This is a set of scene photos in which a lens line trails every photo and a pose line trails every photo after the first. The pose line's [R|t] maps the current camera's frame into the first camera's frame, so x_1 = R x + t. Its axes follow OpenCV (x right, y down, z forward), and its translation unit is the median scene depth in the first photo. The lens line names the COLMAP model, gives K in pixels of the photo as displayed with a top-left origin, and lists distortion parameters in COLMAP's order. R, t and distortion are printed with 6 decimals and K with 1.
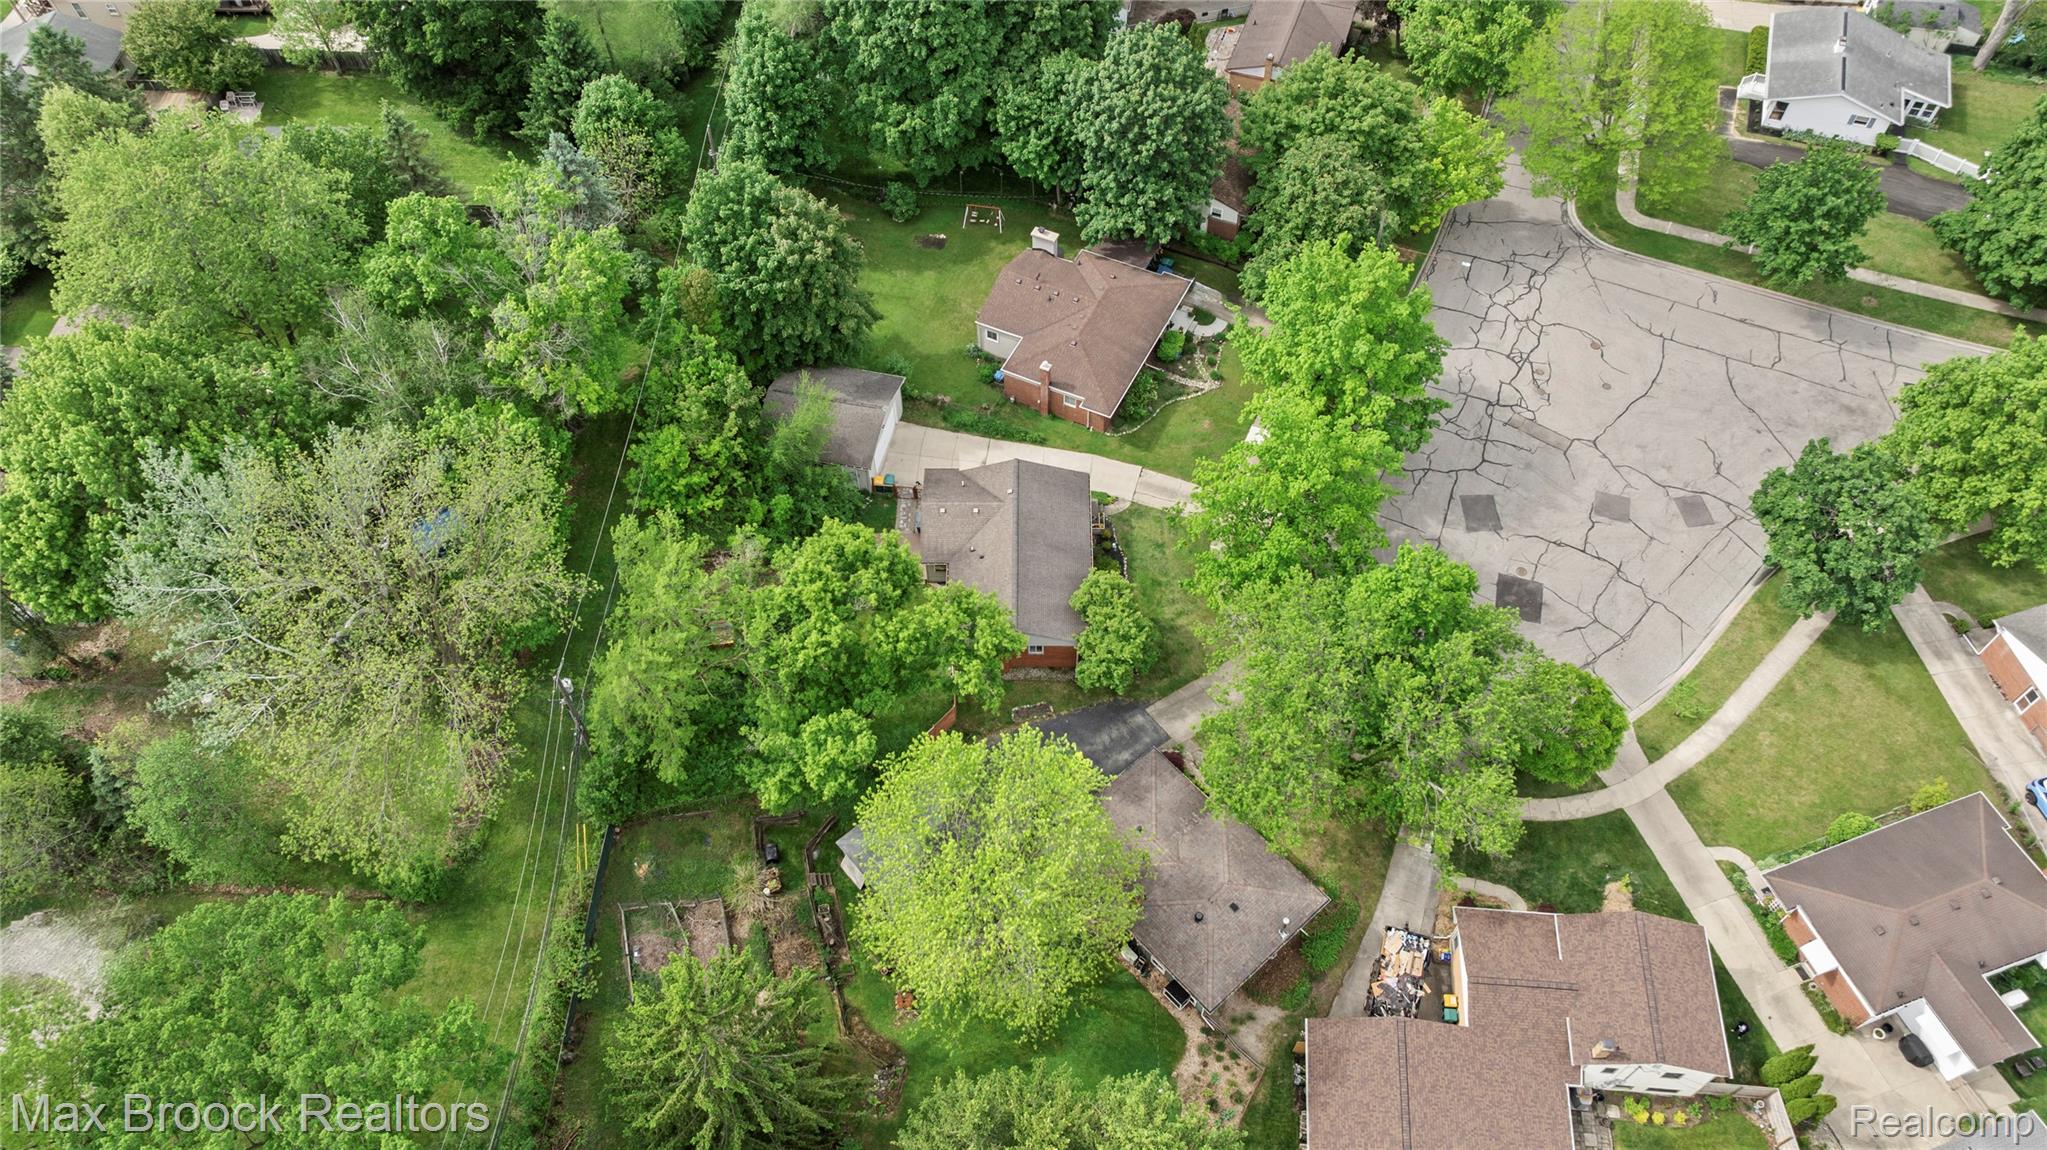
lens RADIAL K [[1468.2, 0, 1019.6], [0, 1468.2, 547.5], [0, 0, 1]] dist [-0.017372, -0.003875]
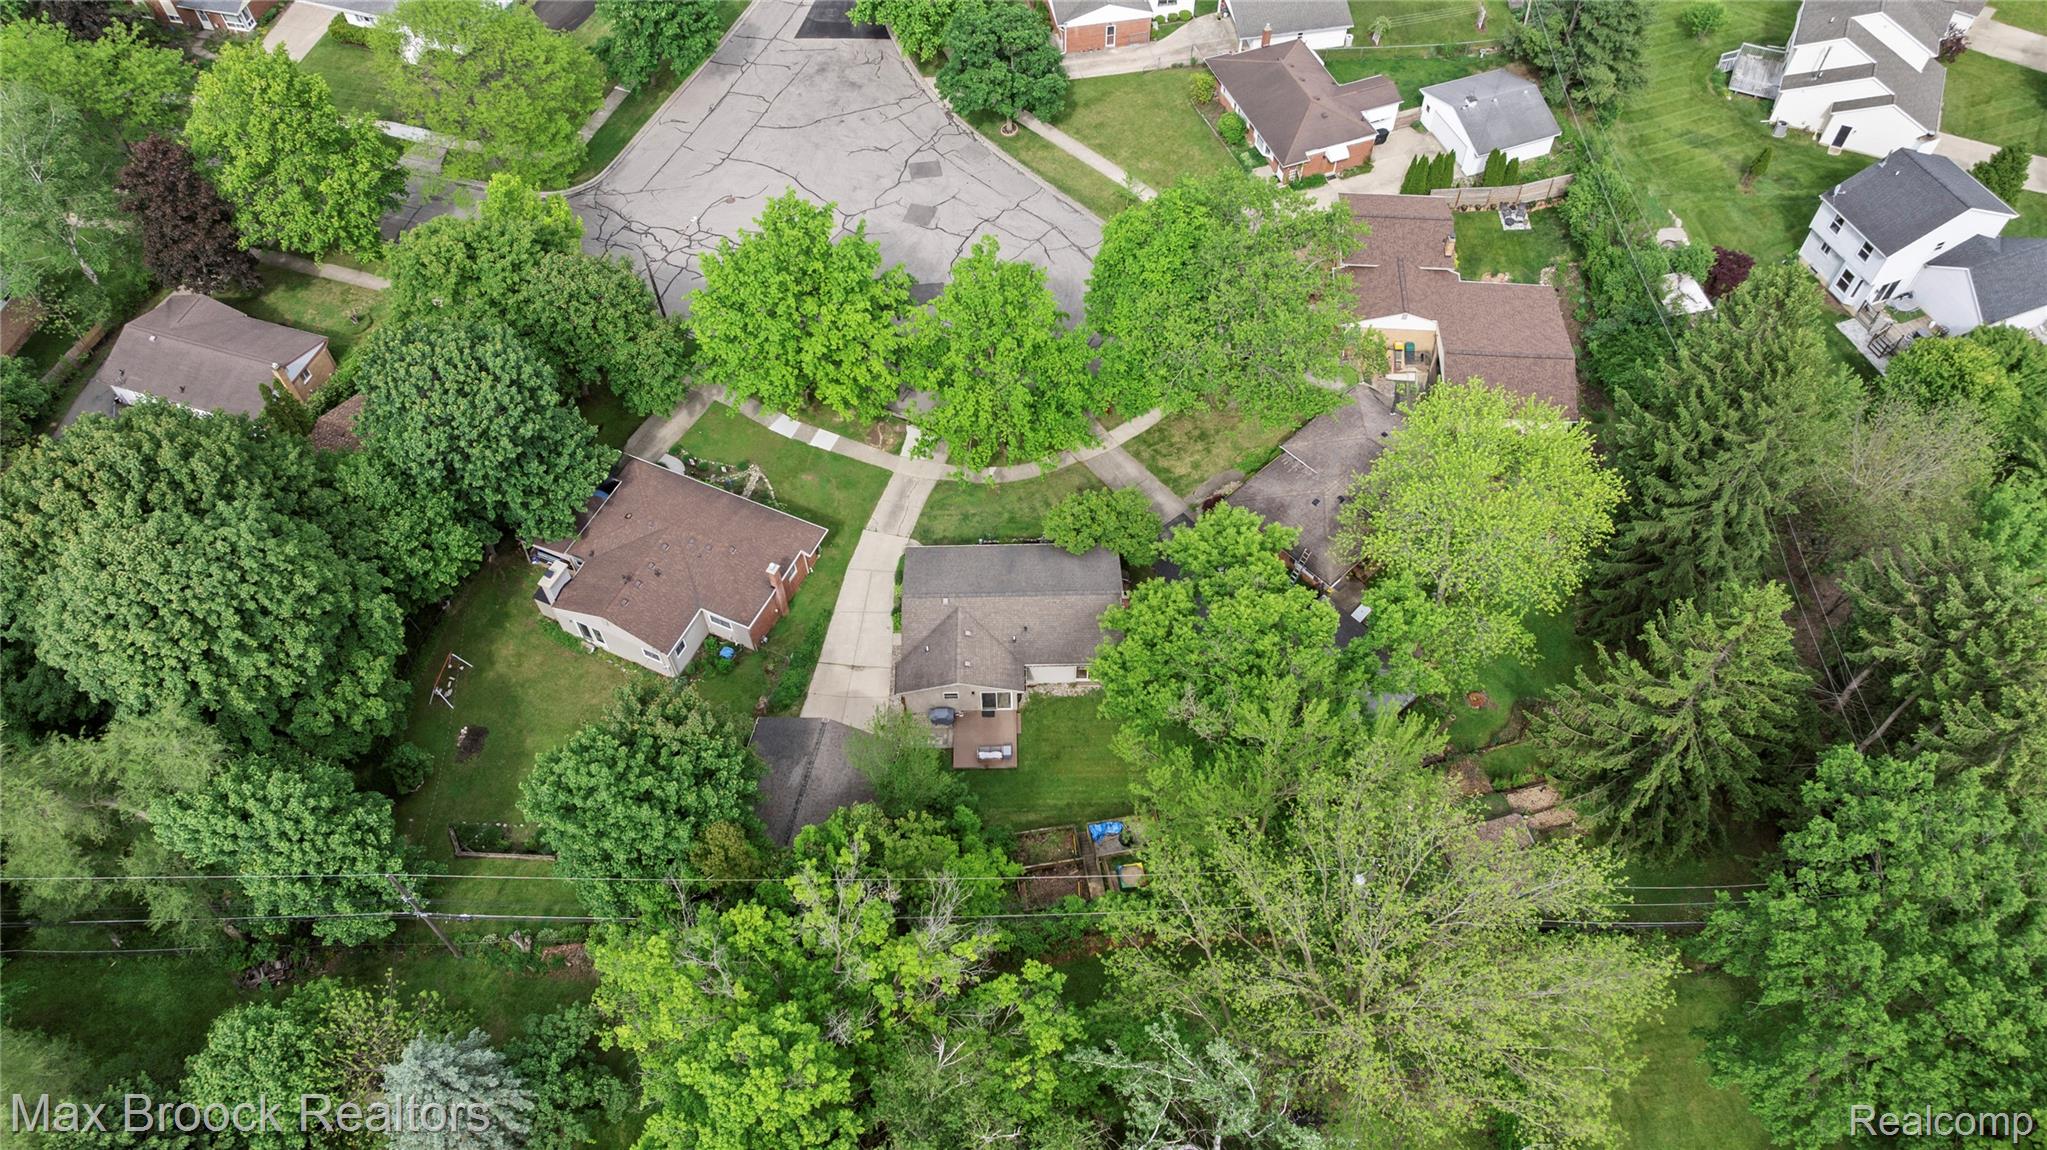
lens RADIAL K [[1468.2, 0, 1019.6], [0, 1468.2, 547.5], [0, 0, 1]] dist [-0.017372, -0.003875]
pose [[-0.020230, -0.800248, 0.599328, -0.509012], [0.811032, 0.337407, 0.477895, -0.432563], [-0.584652, 0.495742, 0.642201, 0.334983]]
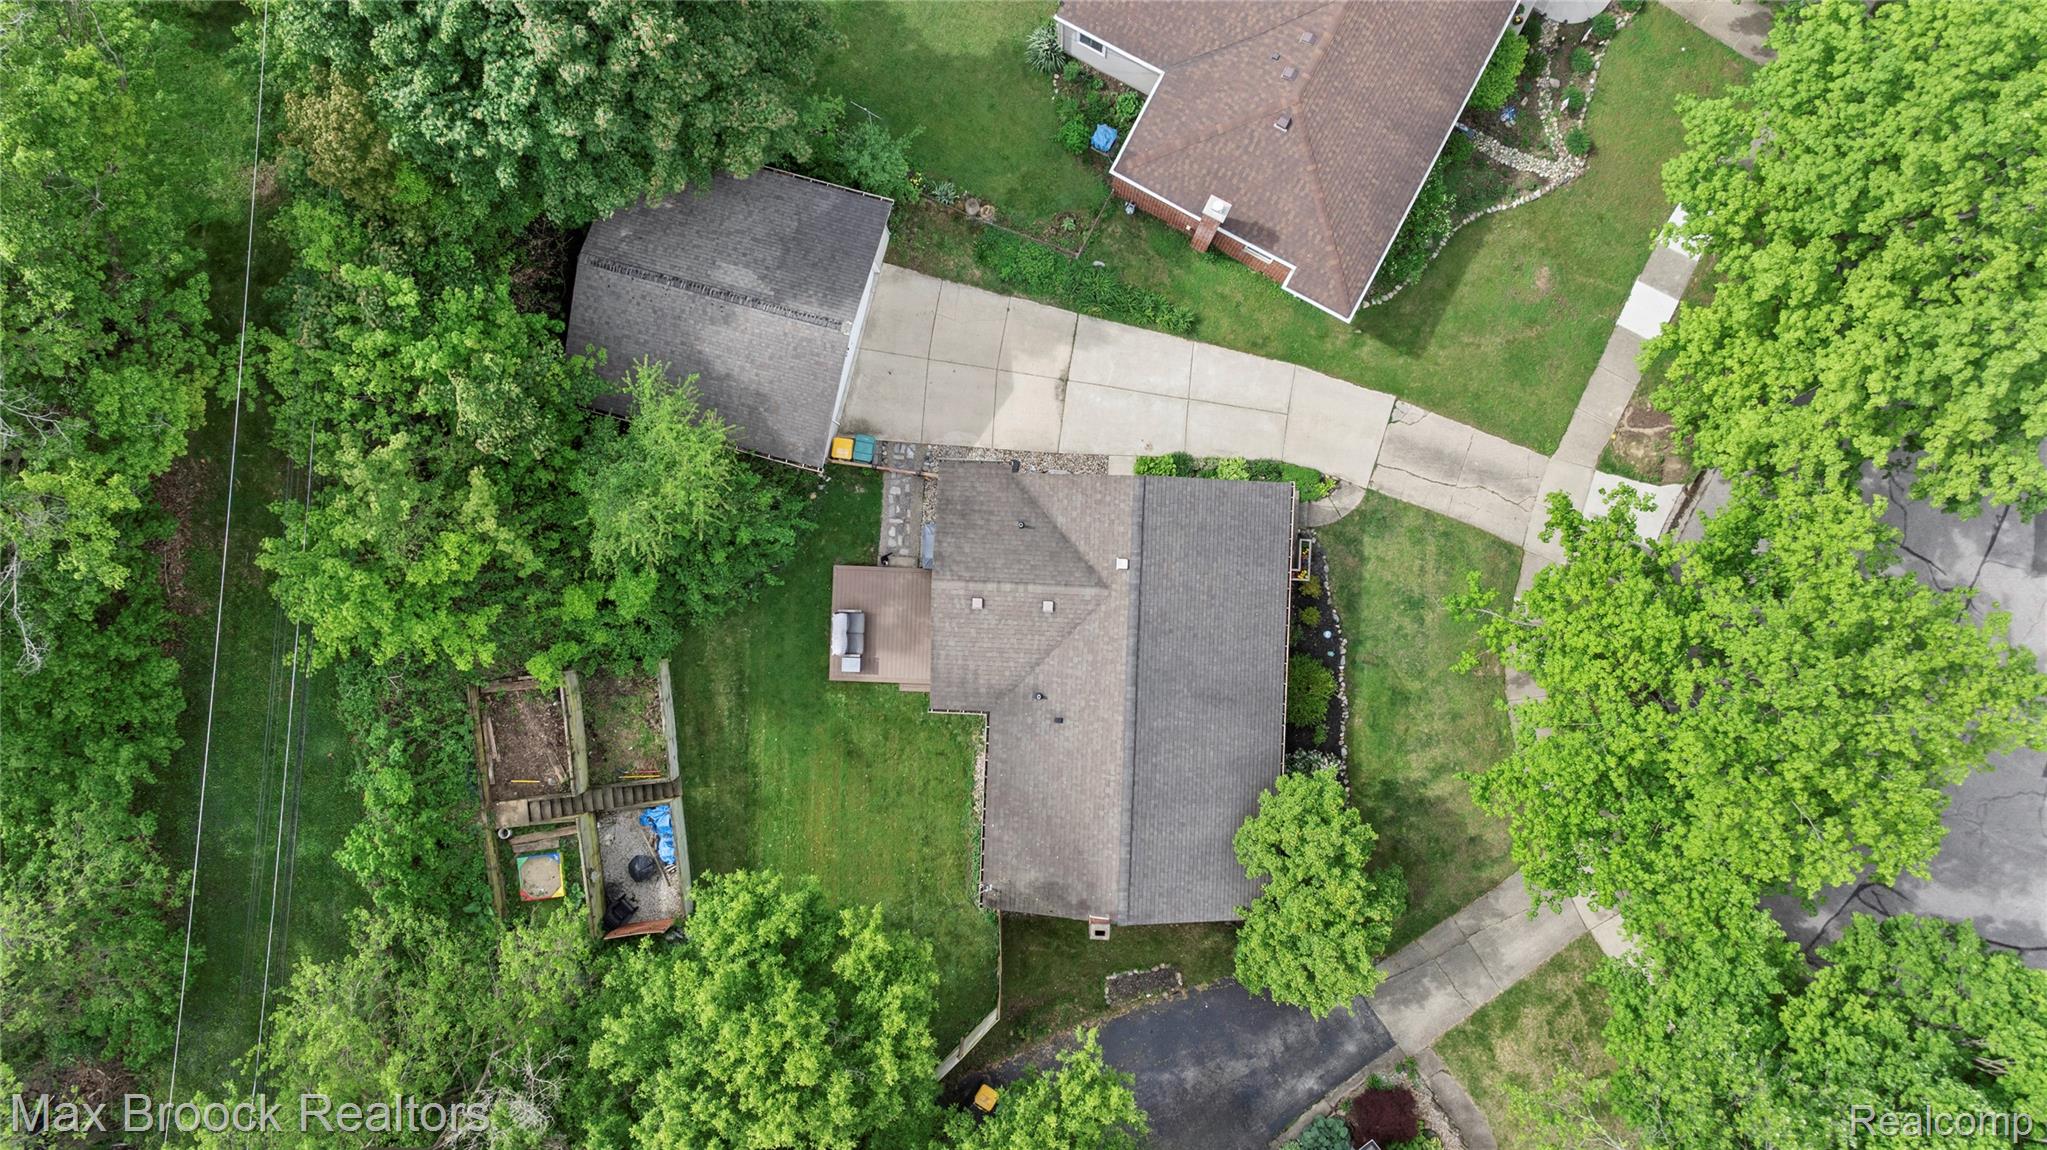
lens RADIAL K [[1468.2, 0, 1019.6], [0, 1468.2, 547.5], [0, 0, 1]] dist [-0.017372, -0.003875]
pose [[0.999459, 0.032876, 0.000259, -0.037442], [-0.026563, 0.802842, 0.595600, -0.299248], [0.019373, -0.595285, 0.803281, 0.595368]]
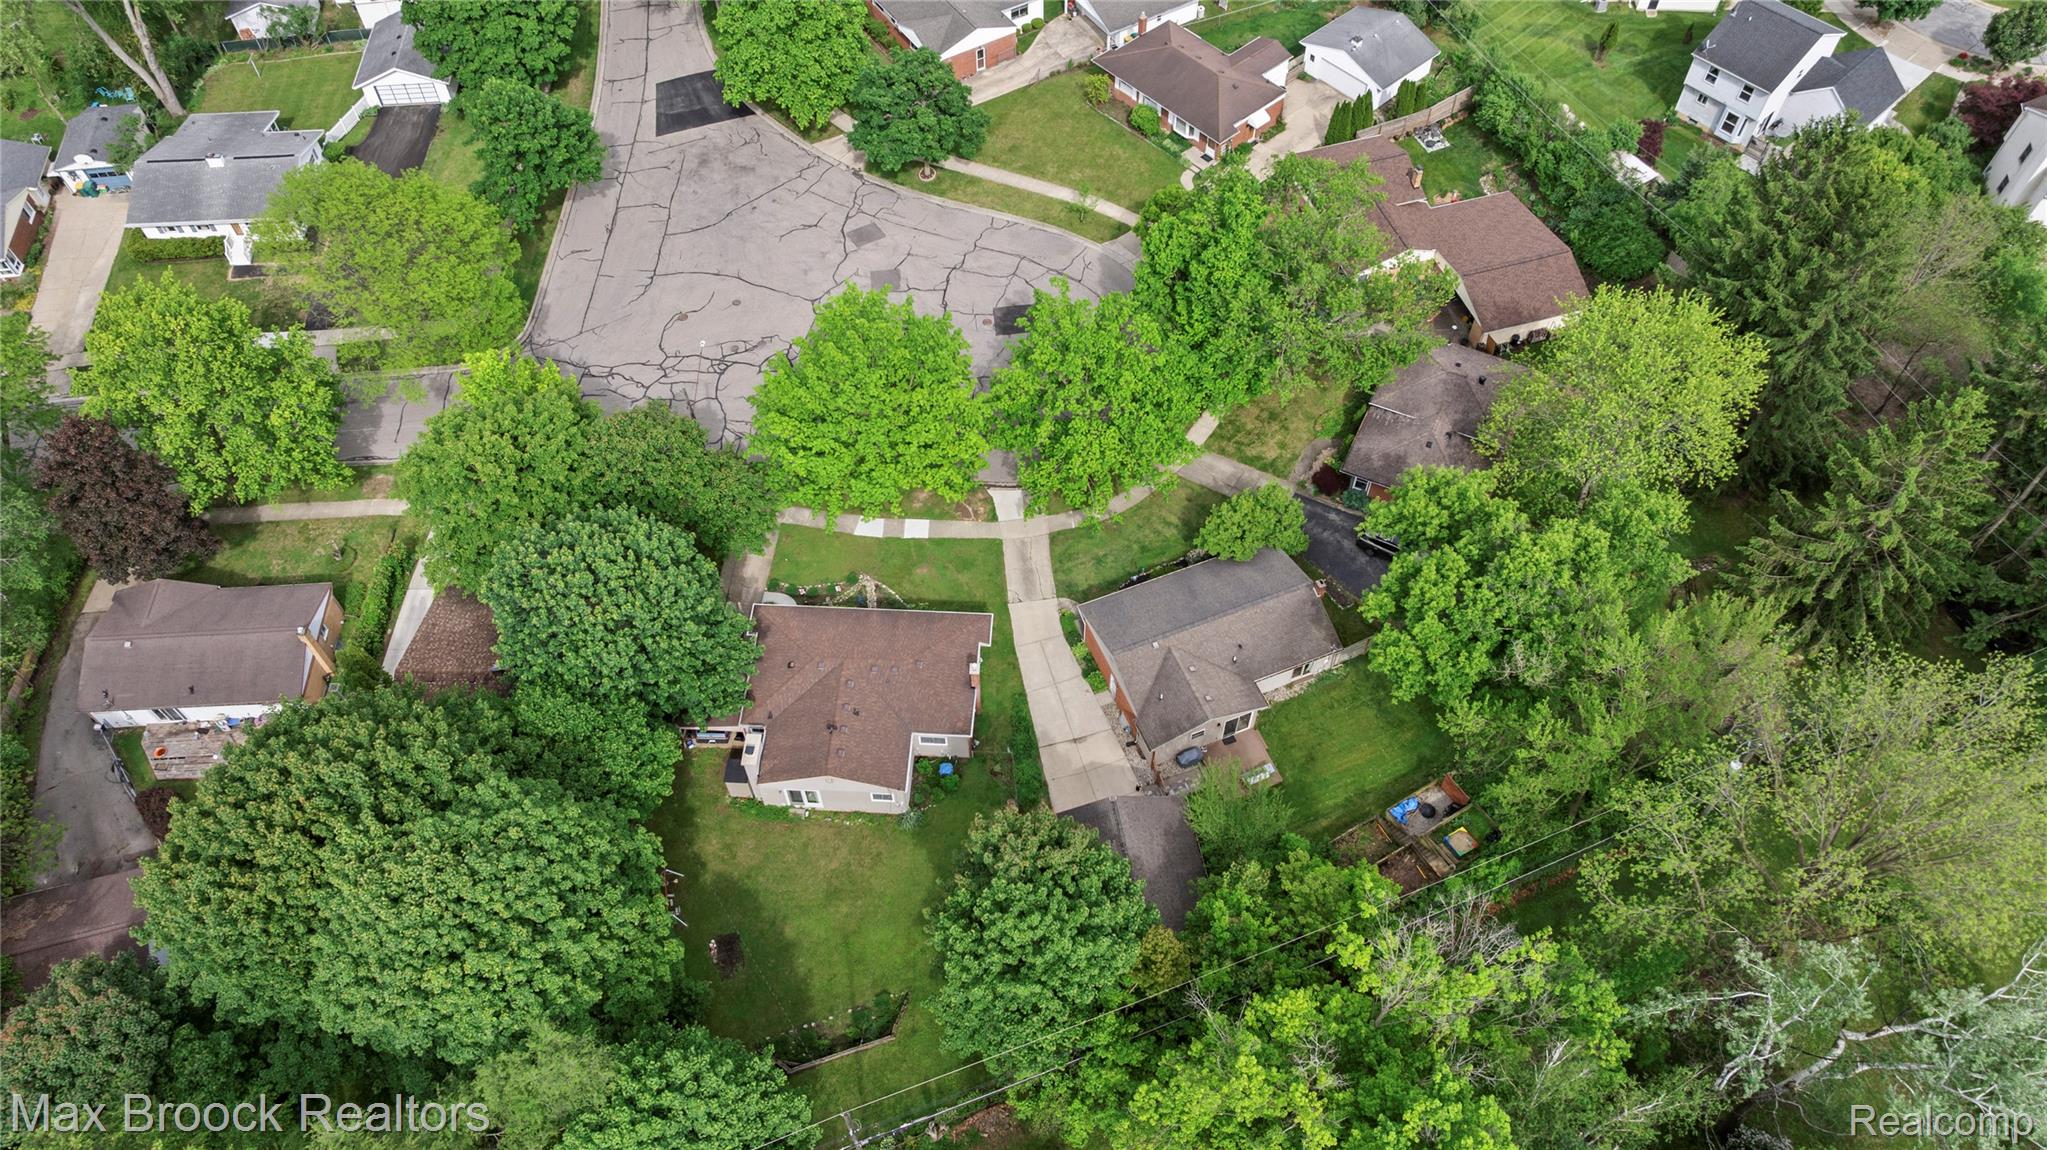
lens RADIAL K [[1468.2, 0, 1019.6], [0, 1468.2, 547.5], [0, 0, 1]] dist [-0.017372, -0.003875]
pose [[-0.385439, -0.735844, 0.556750, -0.413567], [0.750004, 0.101649, 0.653576, -0.666546], [-0.537523, 0.669479, 0.512706, 0.504352]]
